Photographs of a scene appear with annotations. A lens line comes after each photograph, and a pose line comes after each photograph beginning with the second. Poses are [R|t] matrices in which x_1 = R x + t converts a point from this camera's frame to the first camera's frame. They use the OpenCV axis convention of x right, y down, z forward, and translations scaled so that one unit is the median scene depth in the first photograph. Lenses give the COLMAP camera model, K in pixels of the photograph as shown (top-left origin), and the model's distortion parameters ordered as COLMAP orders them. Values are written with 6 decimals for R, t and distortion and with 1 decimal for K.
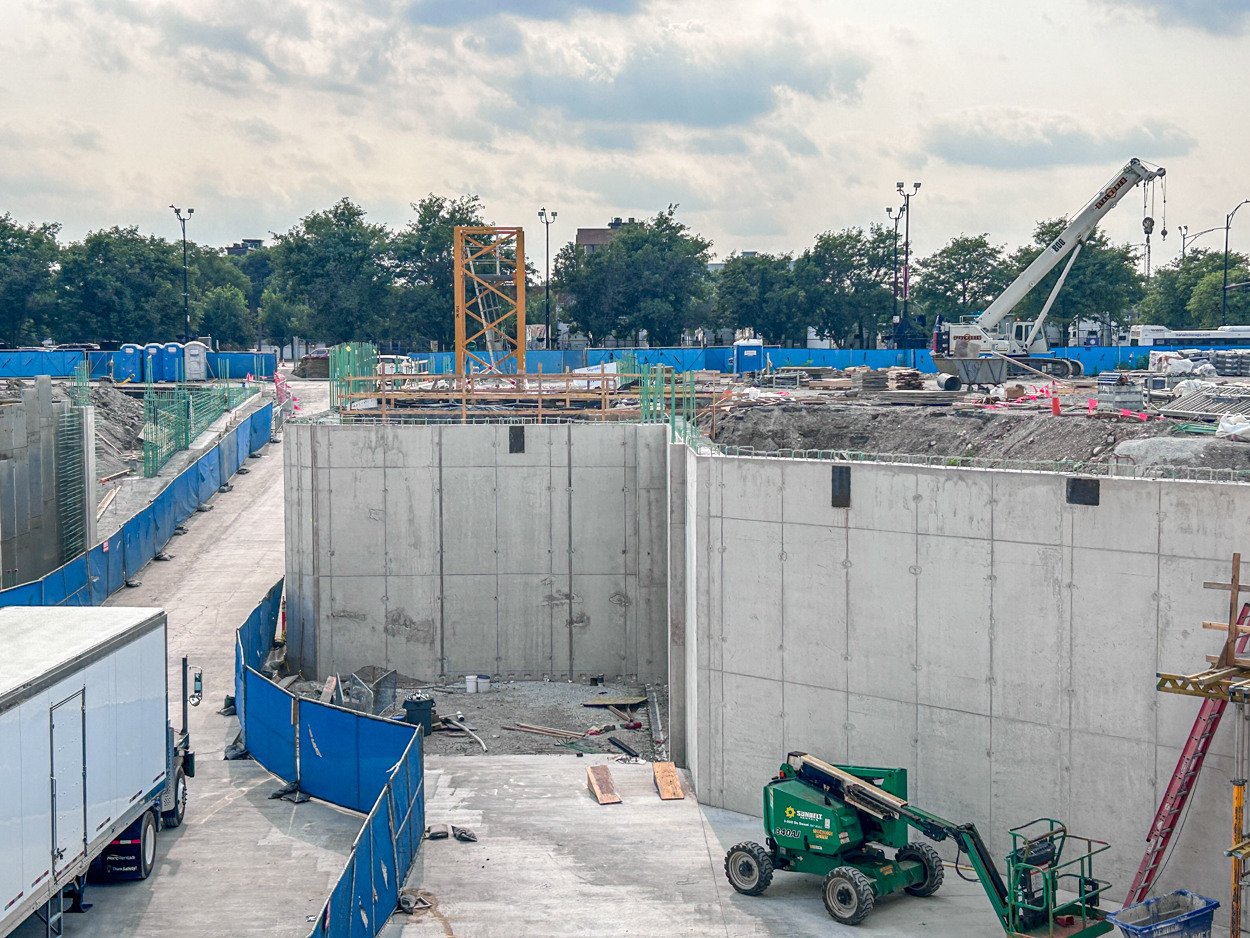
lens RADIAL K [[1808.6, 0, 625.0], [0, 1808.6, 469.0], [0, 0, 1]] dist [0.008326, 0.015516]
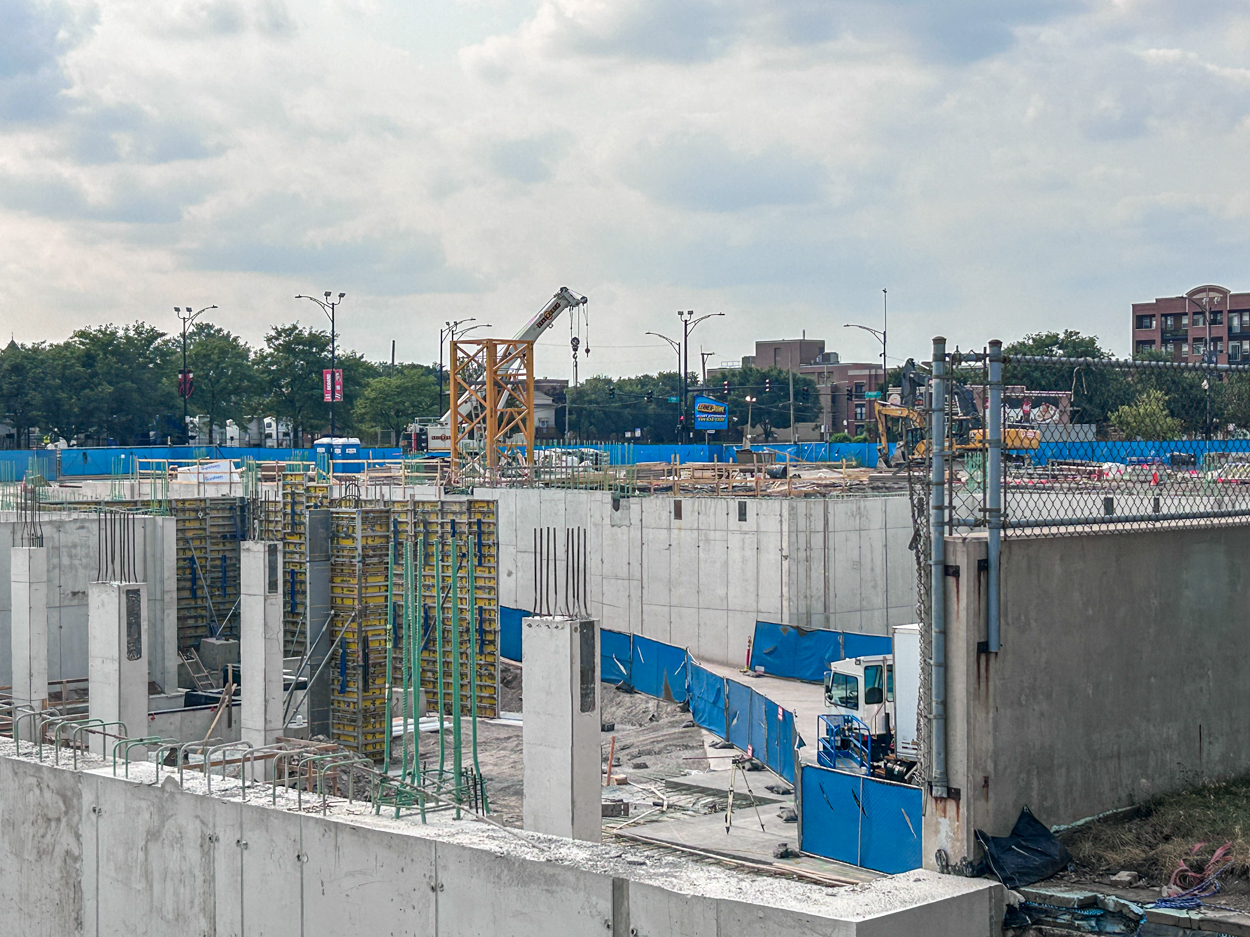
lens RADIAL K [[2108.8, 0, 625.0], [0, 2108.8, 468.5], [0, 0, 1]] dist [0.276665, -1.202761]
pose [[0.709221, -0.006385, 0.704957, -0.663726], [0.048646, 0.998019, -0.039900, 0.003786], [-0.703306, 0.062591, 0.708127, 0.002161]]
